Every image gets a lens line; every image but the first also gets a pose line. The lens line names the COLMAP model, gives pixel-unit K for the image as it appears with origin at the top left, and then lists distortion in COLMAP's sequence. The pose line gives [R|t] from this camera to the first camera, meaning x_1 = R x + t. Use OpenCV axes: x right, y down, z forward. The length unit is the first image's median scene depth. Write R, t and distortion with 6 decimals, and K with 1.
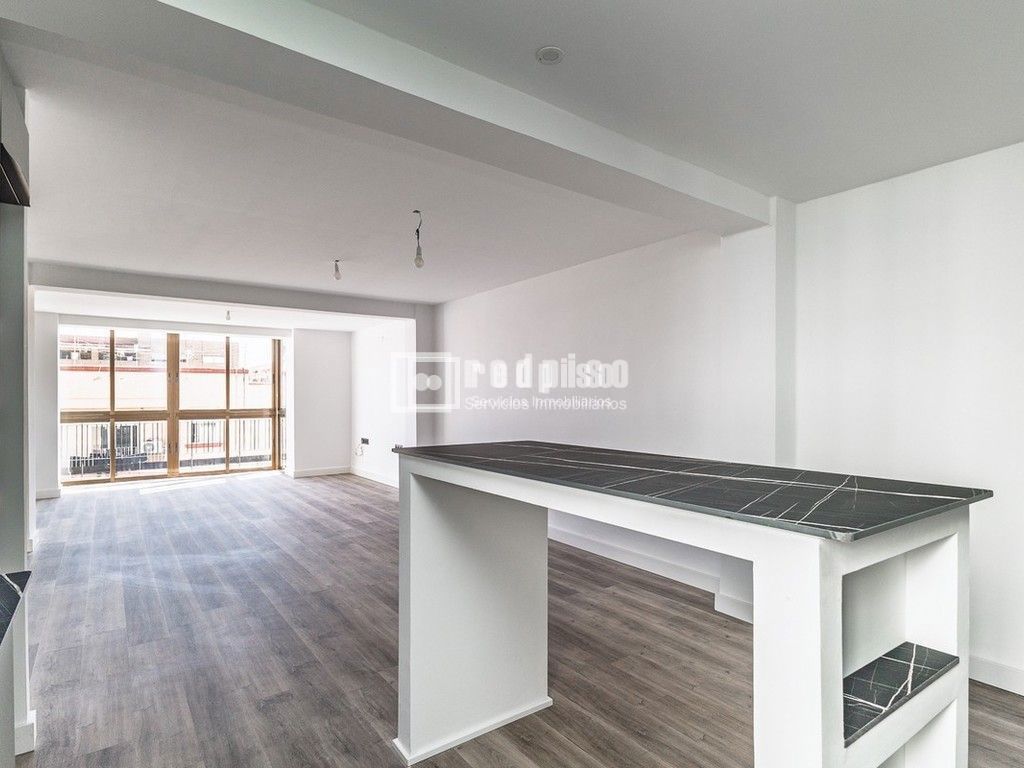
lens RADIAL K [[550.9, 0, 514.3], [0, 550.9, 402.7], [0, 0, 1]] dist [0.003583, 0.000558]
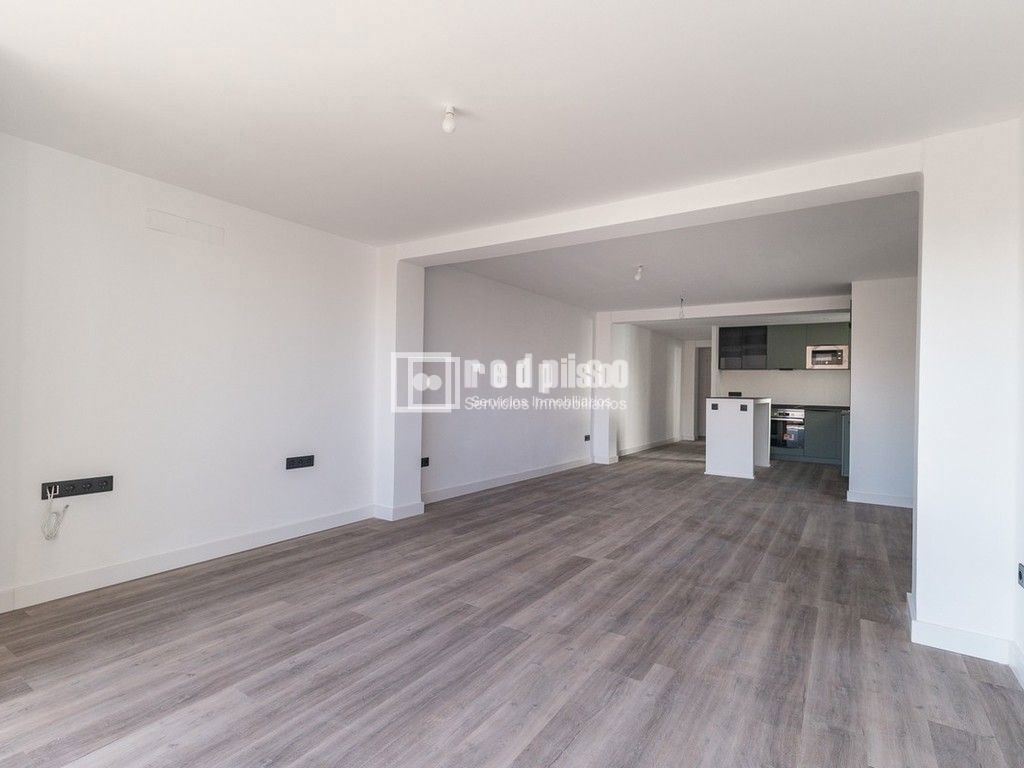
lens RADIAL K [[517.6, 0, 513.0], [0, 517.6, 386.6], [0, 0, 1]] dist [0.010145, 0.000948]
pose [[-0.349492, 0.000295, 0.936939, -0.667856], [-0.005848, 0.999980, -0.002496, 0.005881], [-0.936921, -0.006352, -0.349483, 0.857198]]
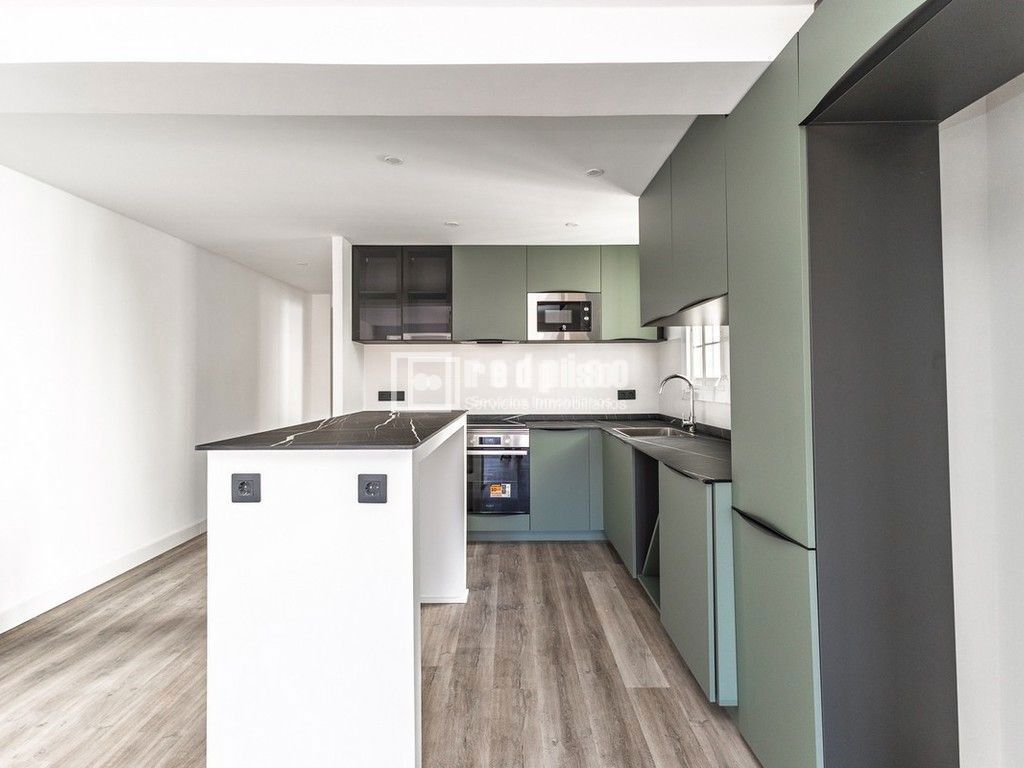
lens RADIAL K [[502.1, 0, 508.7], [0, 502.1, 362.0], [0, 0, 1]] dist [0.008944, -0.001662]
pose [[-0.805295, 0.028731, 0.592177, -0.176938], [0.016508, 0.999524, -0.026046, -0.002754], [-0.592644, -0.011199, -0.805387, 0.349518]]
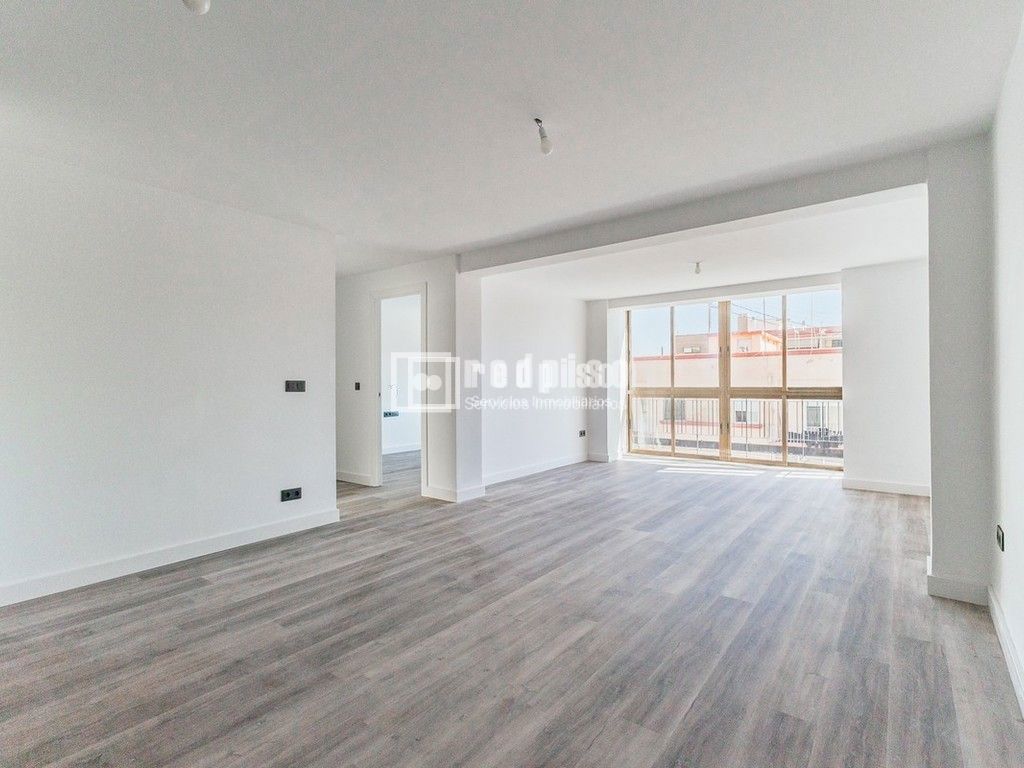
lens RADIAL K [[503.3, 0, 510.2], [0, 503.3, 389.5], [0, 0, 1]] dist [0.008145, 0.000362]
pose [[0.270172, 0.013241, -0.962721, 0.091267], [-0.006666, 0.999907, 0.011882, 0.009515], [0.962789, 0.003207, 0.270235, 0.428081]]
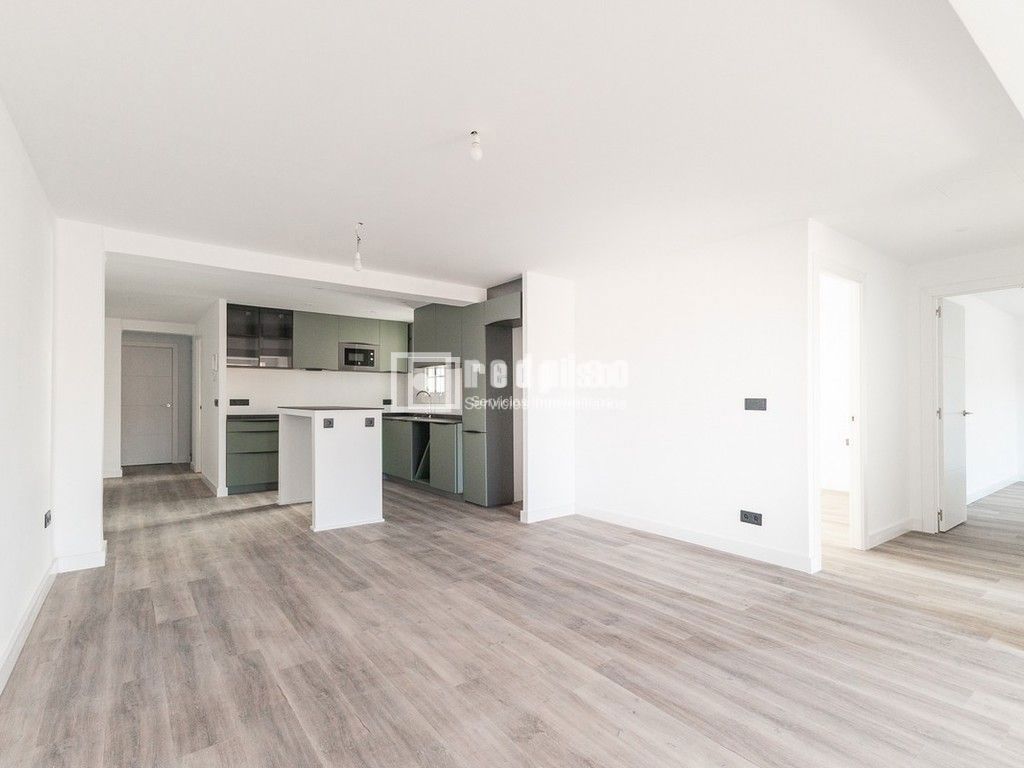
lens RADIAL K [[503.3, 0, 510.2], [0, 503.3, 389.5], [0, 0, 1]] dist [0.008145, 0.000362]
pose [[-0.999943, 0.003557, -0.010024, -0.183030], [0.003651, 0.999949, -0.009382, 0.005446], [0.009990, -0.009418, -0.999906, 0.782082]]
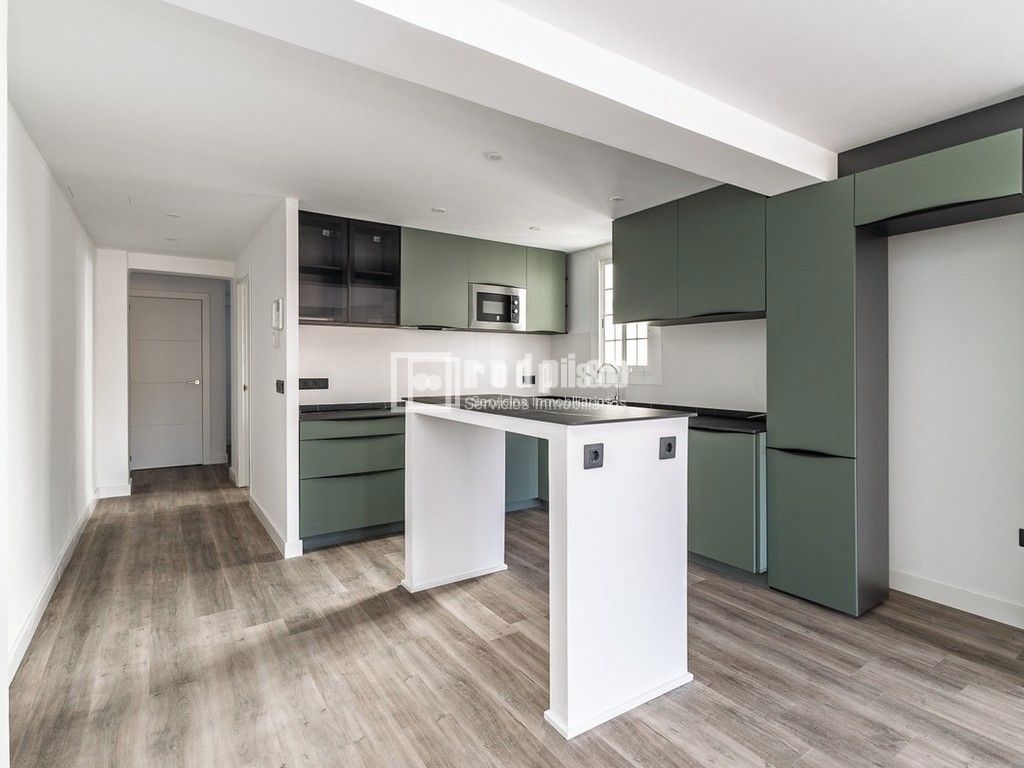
lens RADIAL K [[533.1, 0, 513.3], [0, 533.1, 360.0], [0, 0, 1]] dist [-0.000185, -0.000866]
pose [[-0.998911, 0.004335, 0.046446, 0.019841], [0.004414, 0.999989, 0.001596, -0.004989], [-0.046439, 0.001799, -0.998920, 0.479599]]
